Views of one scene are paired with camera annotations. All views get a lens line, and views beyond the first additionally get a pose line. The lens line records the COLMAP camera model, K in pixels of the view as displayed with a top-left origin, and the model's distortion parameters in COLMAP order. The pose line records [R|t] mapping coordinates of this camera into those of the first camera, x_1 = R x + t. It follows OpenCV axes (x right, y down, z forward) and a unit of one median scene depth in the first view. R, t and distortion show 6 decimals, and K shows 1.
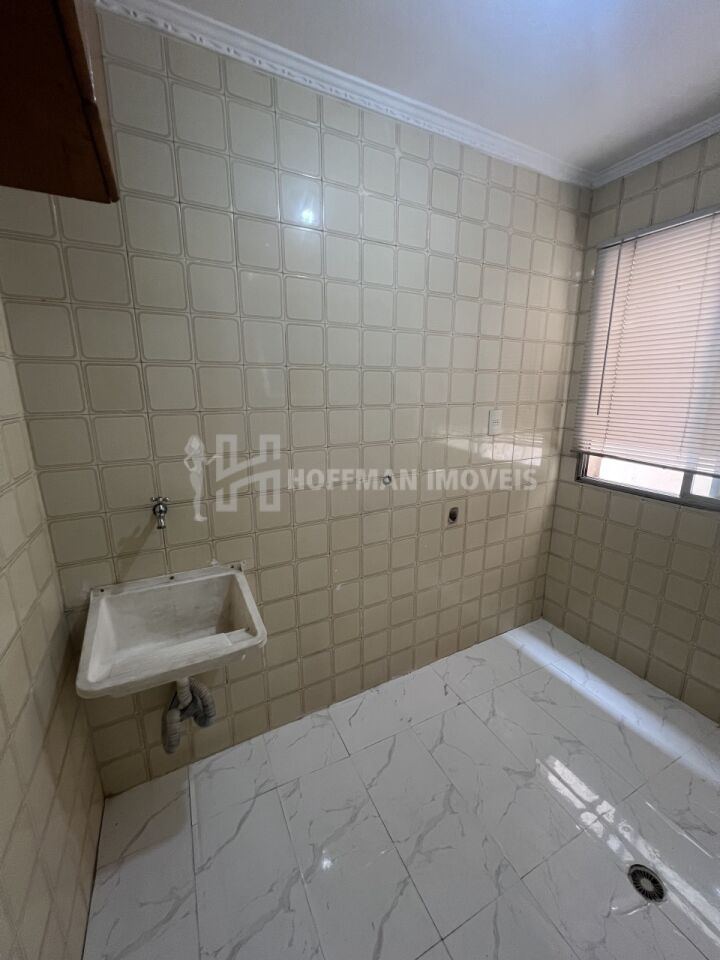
lens RADIAL K [[382.0, 0, 356.7], [0, 382.0, 482.1], [0, 0, 1]] dist [-0.002842, -0.000193]
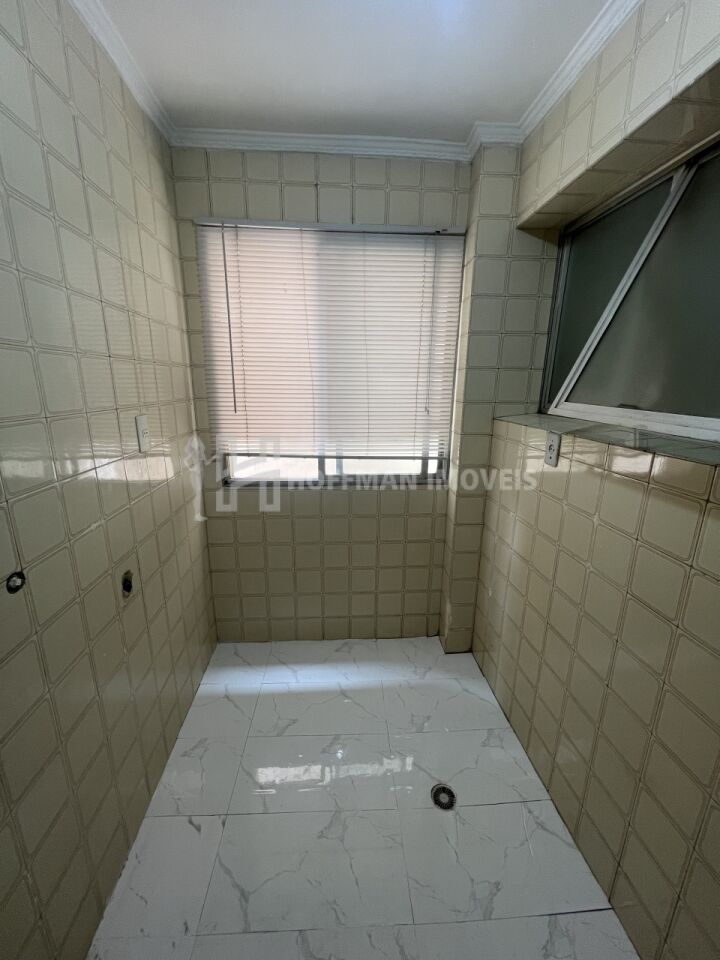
lens RADIAL K [[382.0, 0, 356.7], [0, 382.0, 482.1], [0, 0, 1]] dist [-0.002842, -0.000193]
pose [[0.397177, -0.220312, 0.890906, -0.128274], [0.207345, 0.967199, 0.146742, -0.093682], [-0.894012, 0.126443, 0.429830, 0.375523]]
